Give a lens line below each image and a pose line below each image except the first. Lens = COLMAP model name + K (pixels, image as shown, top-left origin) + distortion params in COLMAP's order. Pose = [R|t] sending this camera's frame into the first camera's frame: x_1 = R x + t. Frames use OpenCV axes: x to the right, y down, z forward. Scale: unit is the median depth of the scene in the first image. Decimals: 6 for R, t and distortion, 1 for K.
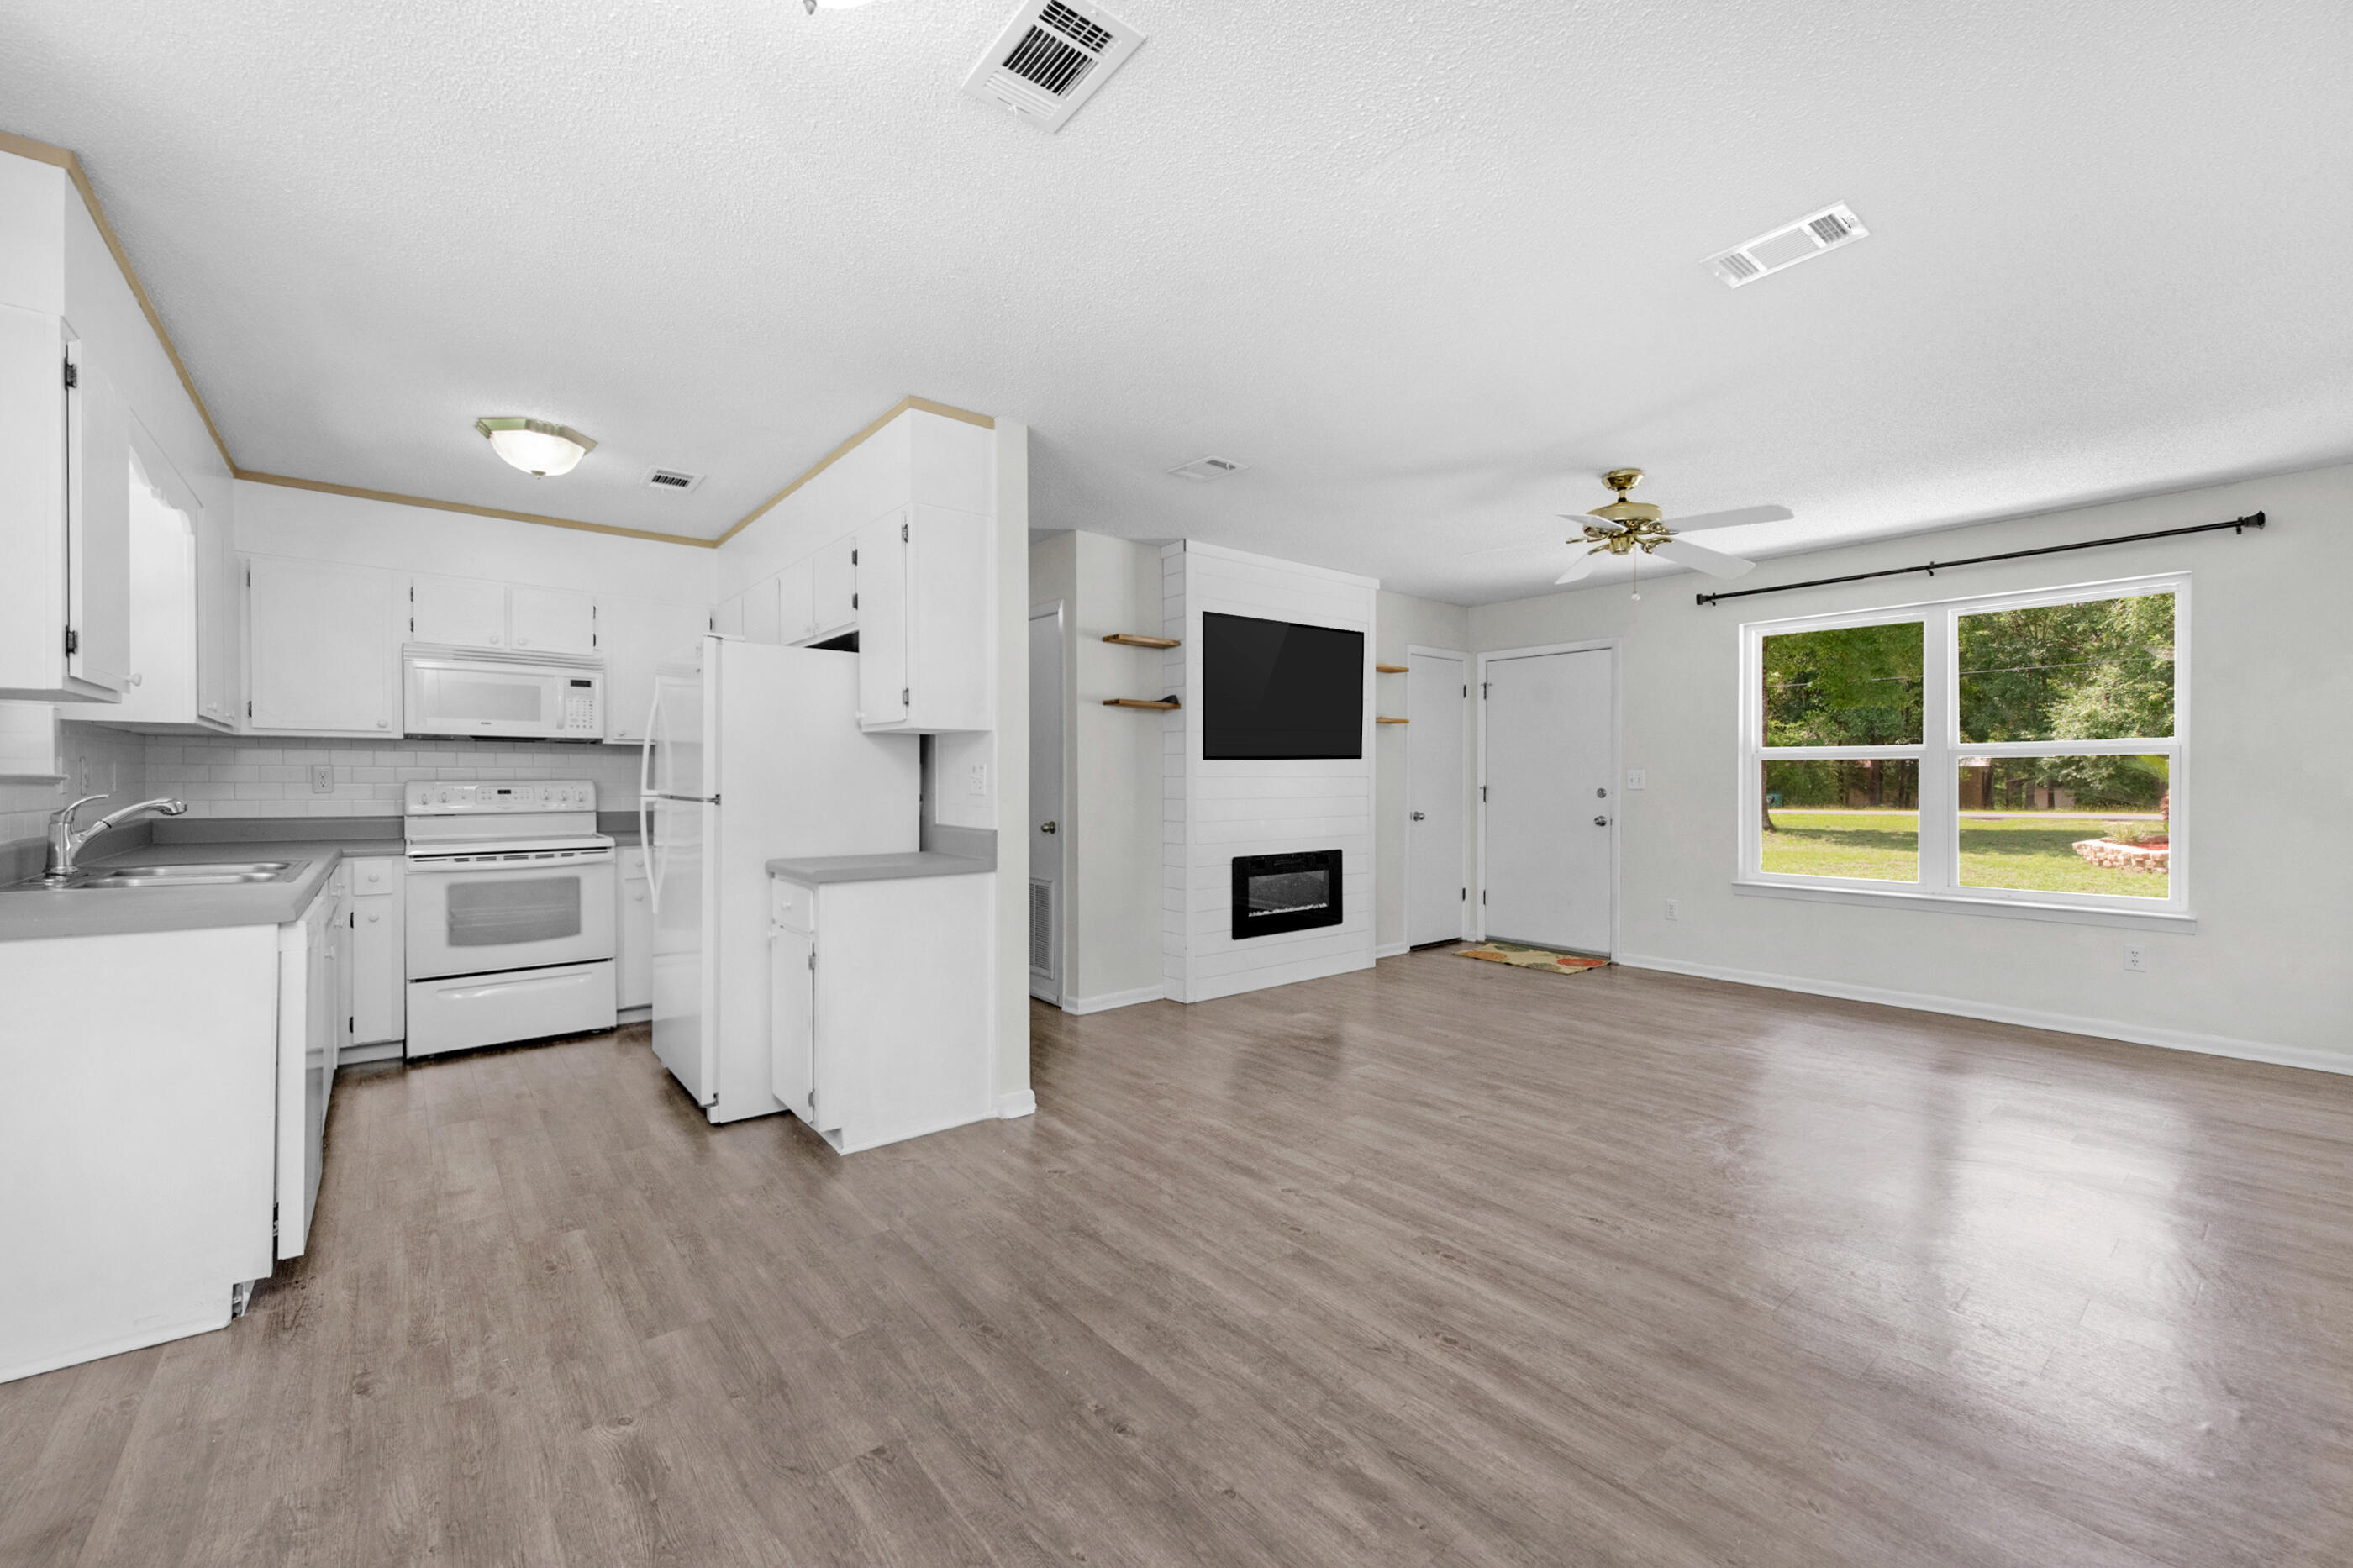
lens RADIAL K [[927.6, 0, 1176.5], [0, 927.6, 784.0], [0, 0, 1]] dist [-0.000016, 0.000053]
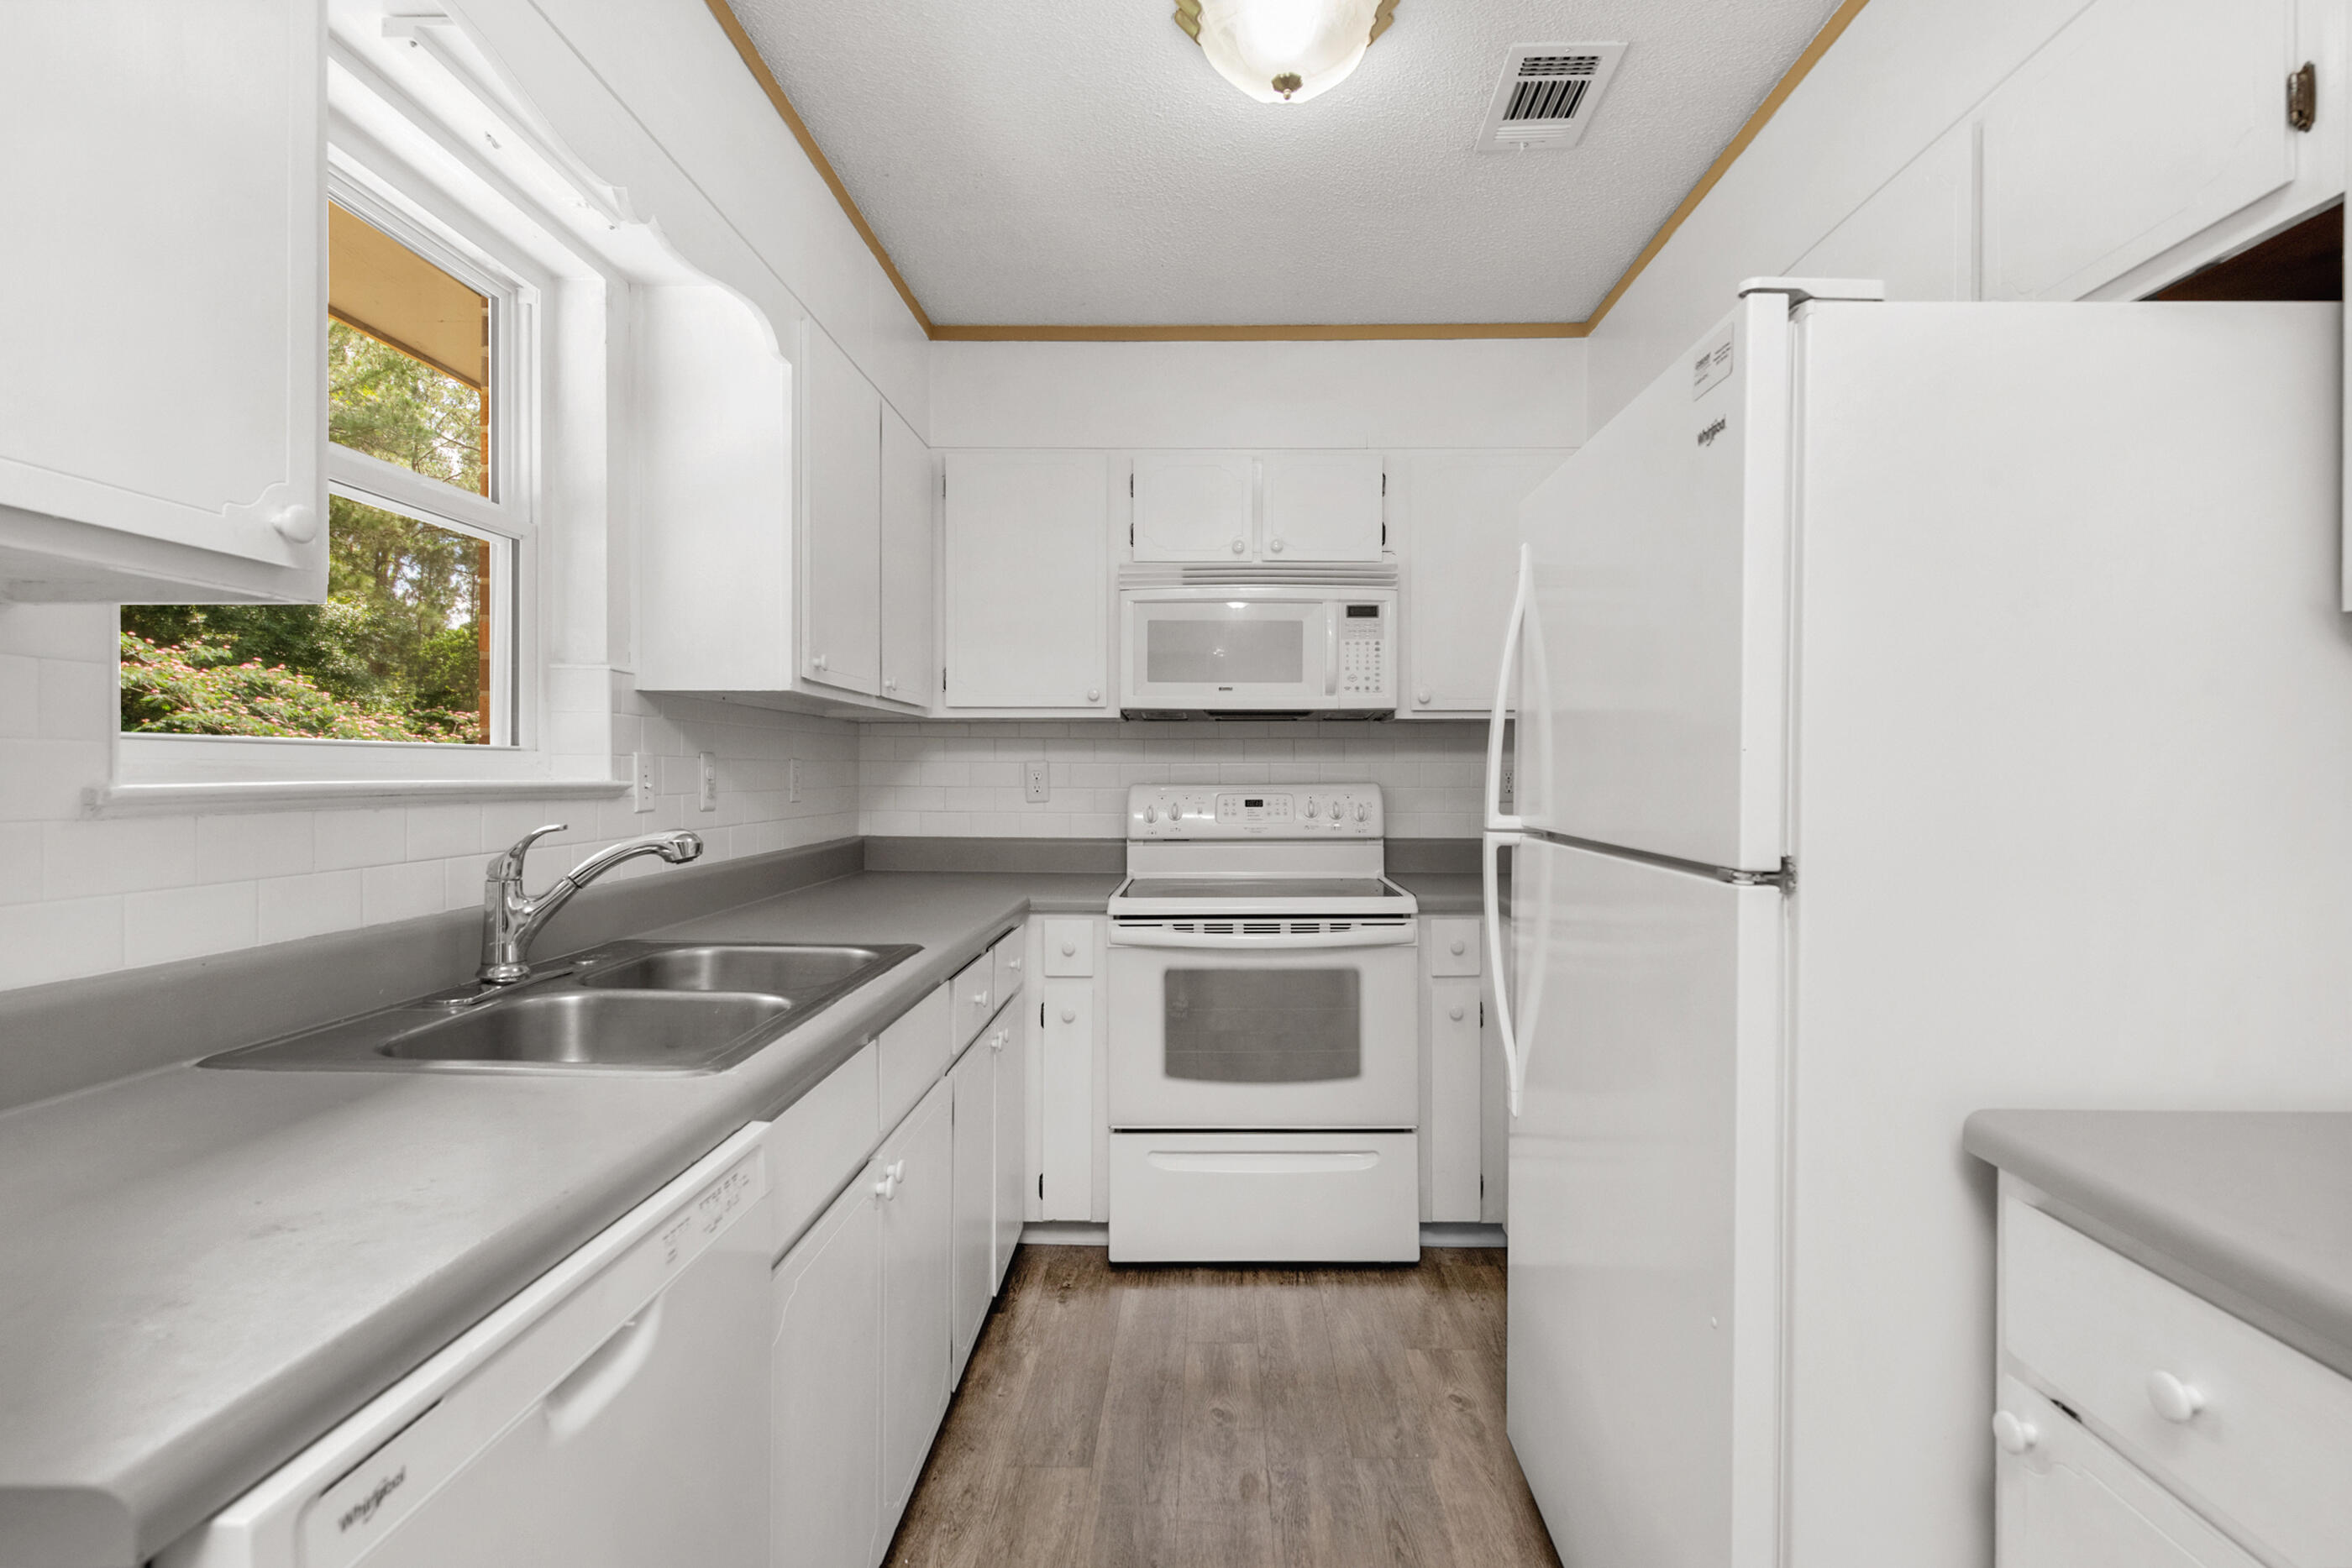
lens RADIAL K [[1219.0, 0, 1176.0], [0, 1219.0, 784.0], [0, 0, 1]] dist [0.000141, 0.000165]
pose [[0.753752, 0.005208, -0.657138, -0.265195], [-0.003229, 0.999986, 0.004221, -0.007953], [0.657151, -0.001060, 0.753758, 0.405694]]
